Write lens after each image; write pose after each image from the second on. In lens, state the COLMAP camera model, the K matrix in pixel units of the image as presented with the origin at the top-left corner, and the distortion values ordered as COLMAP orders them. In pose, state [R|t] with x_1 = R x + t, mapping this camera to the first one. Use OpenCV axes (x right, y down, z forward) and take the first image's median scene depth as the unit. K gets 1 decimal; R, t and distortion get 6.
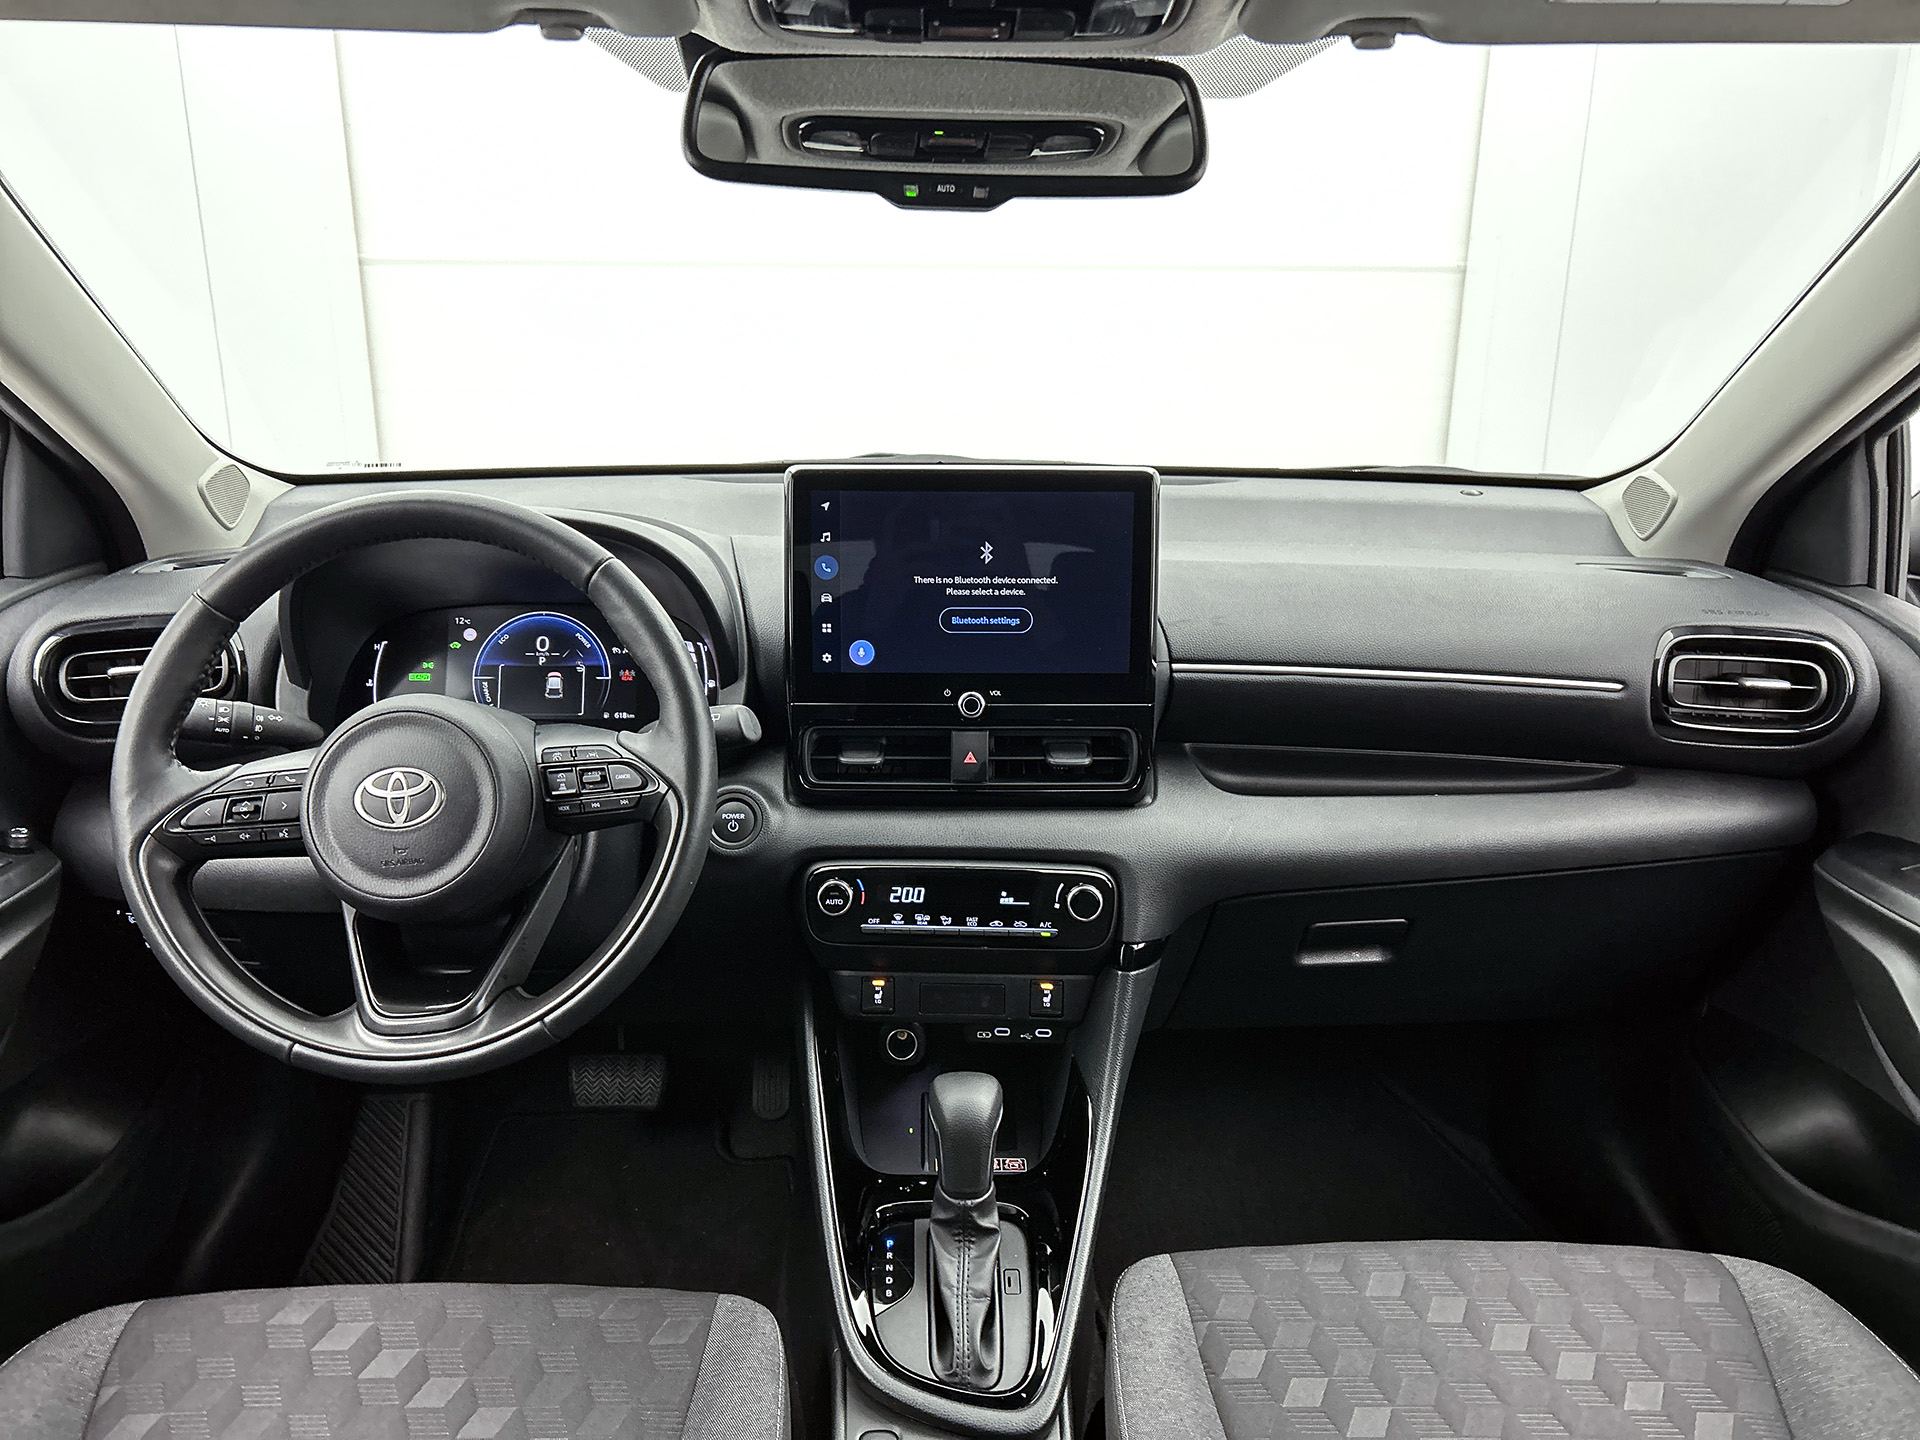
lens RADIAL K [[1449.0, 0, 960.0], [0, 1449.0, 720.0], [0, 0, 1]] dist [0.064007, -0.094537]
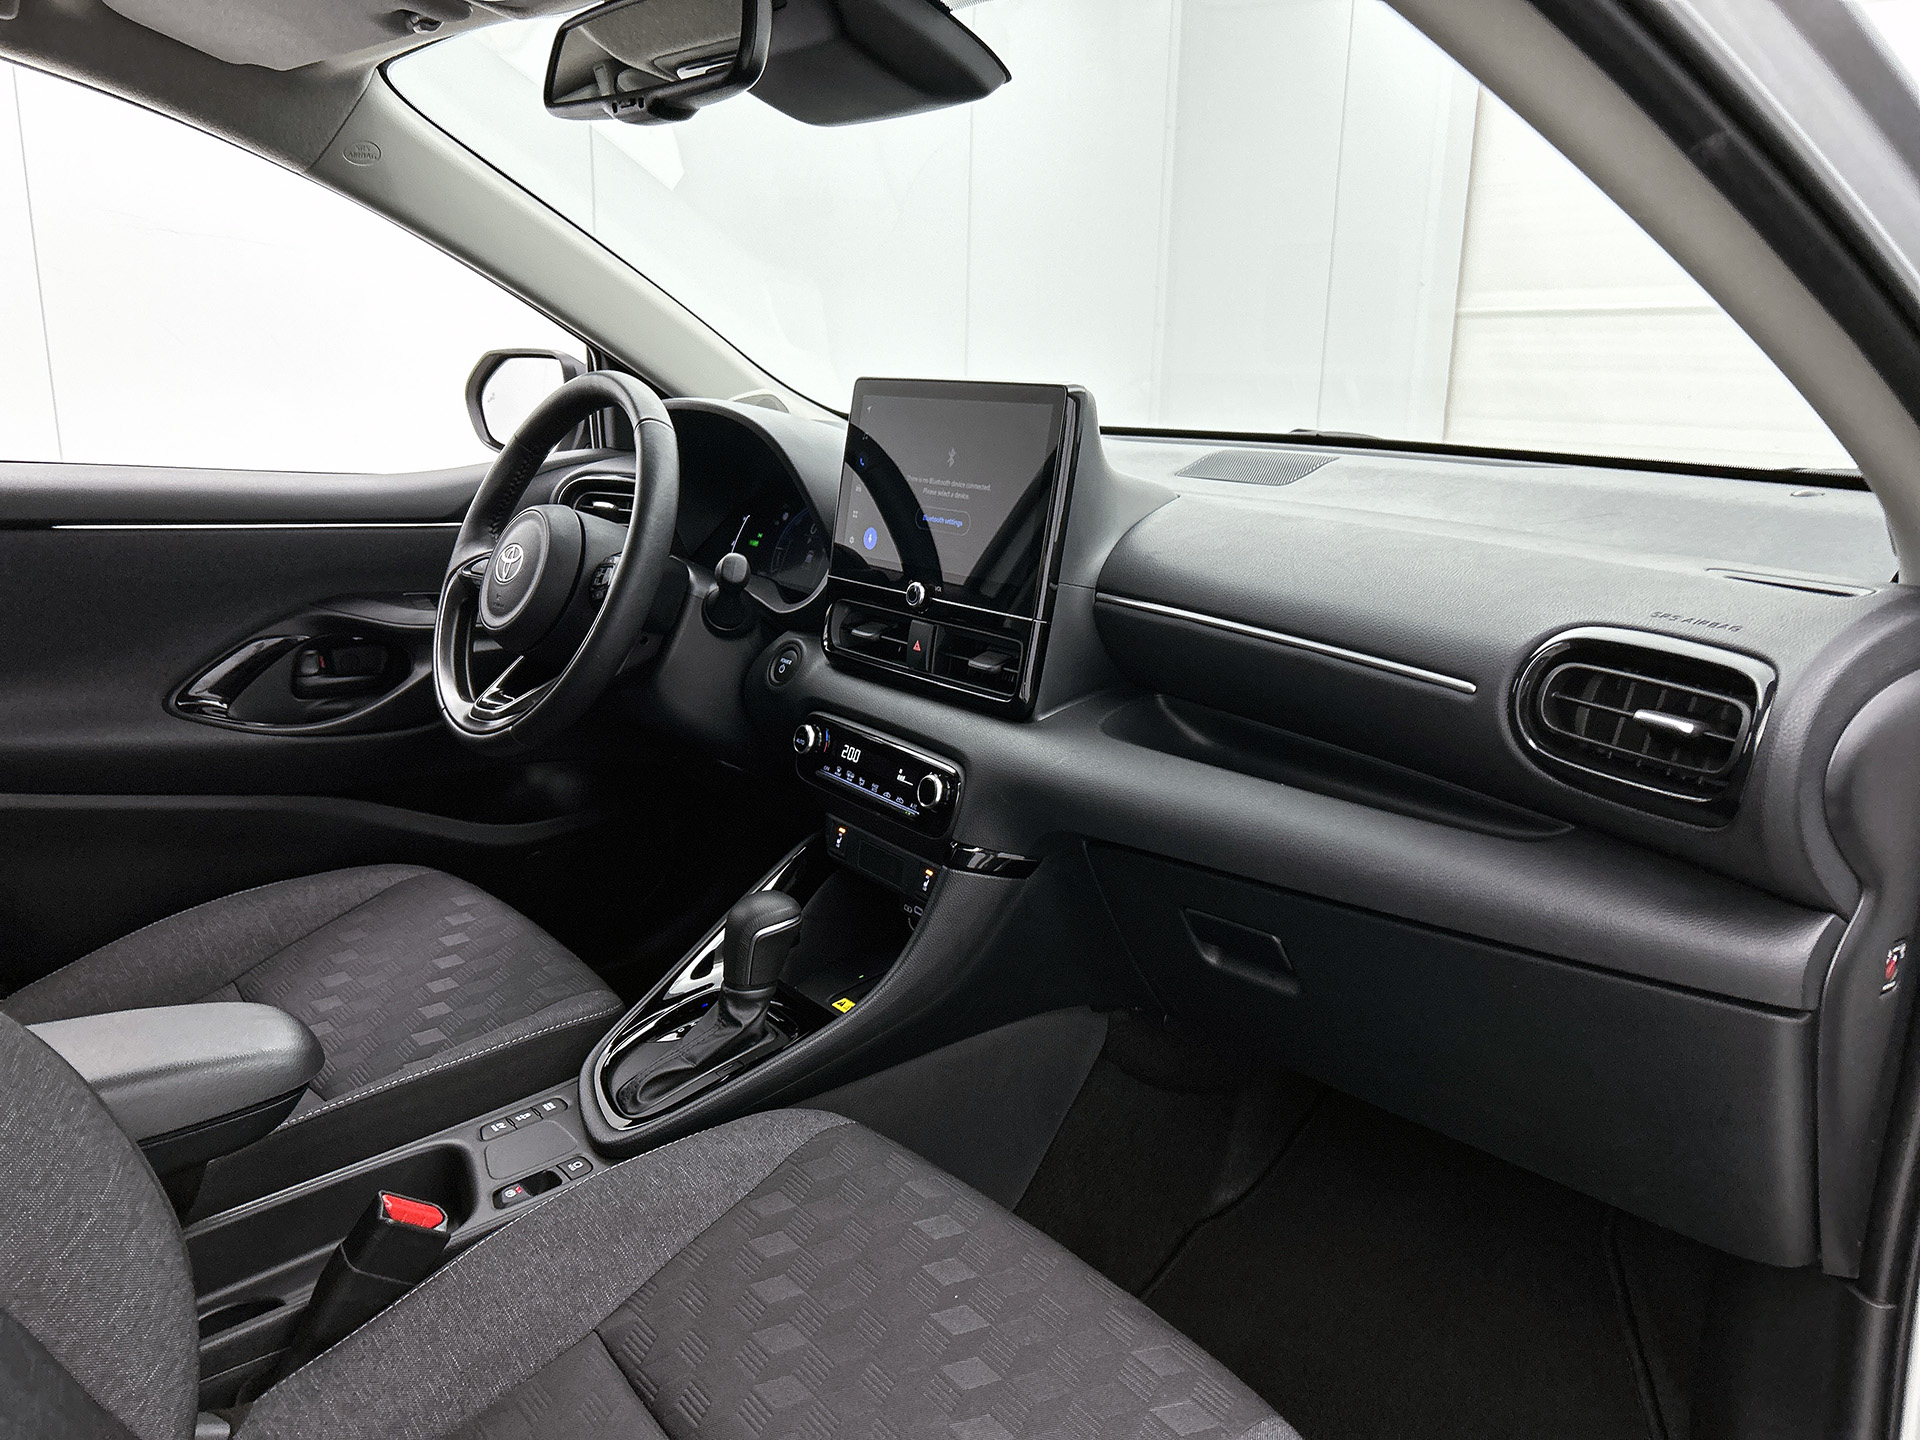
lens RADIAL K [[1449.0, 0, 960.0], [0, 1449.0, 720.0], [0, 0, 1]] dist [0.064007, -0.094537]
pose [[0.635999, 0.194017, -0.746902, 0.856691], [-0.238355, 0.969942, 0.048992, 0.019690], [0.733956, 0.146869, 0.663127, 0.311140]]
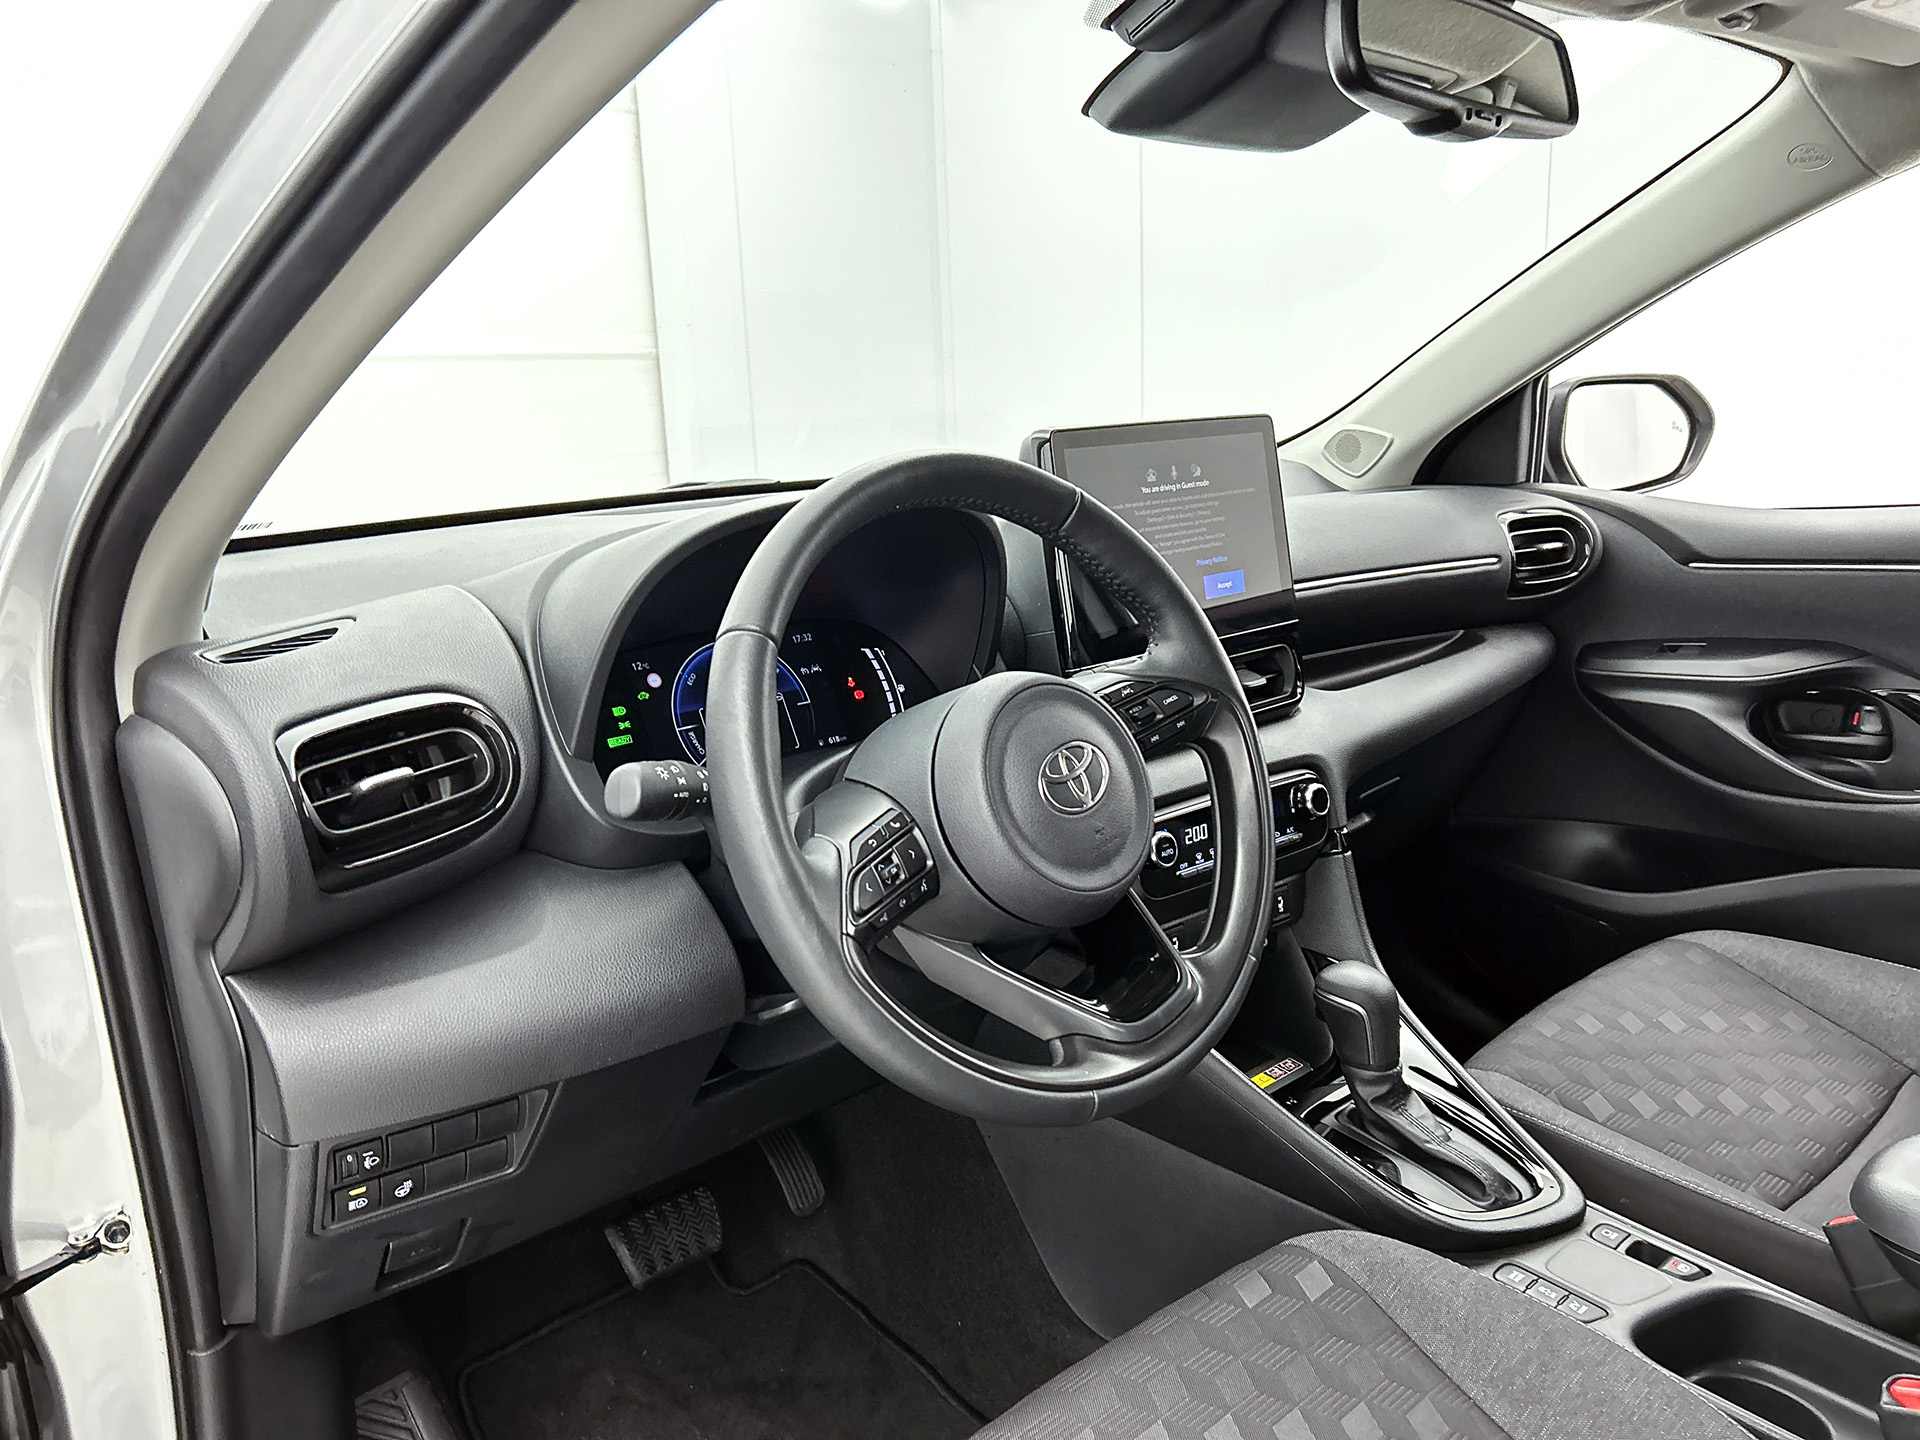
lens RADIAL K [[1449.0, 0, 960.0], [0, 1449.0, 720.0], [0, 0, 1]] dist [0.064007, -0.094537]
pose [[0.744536, -0.182294, 0.642211, -0.805657], [0.235712, 0.971819, 0.002585, 0.000700], [-0.624585, 0.149452, 0.766523, 0.307675]]
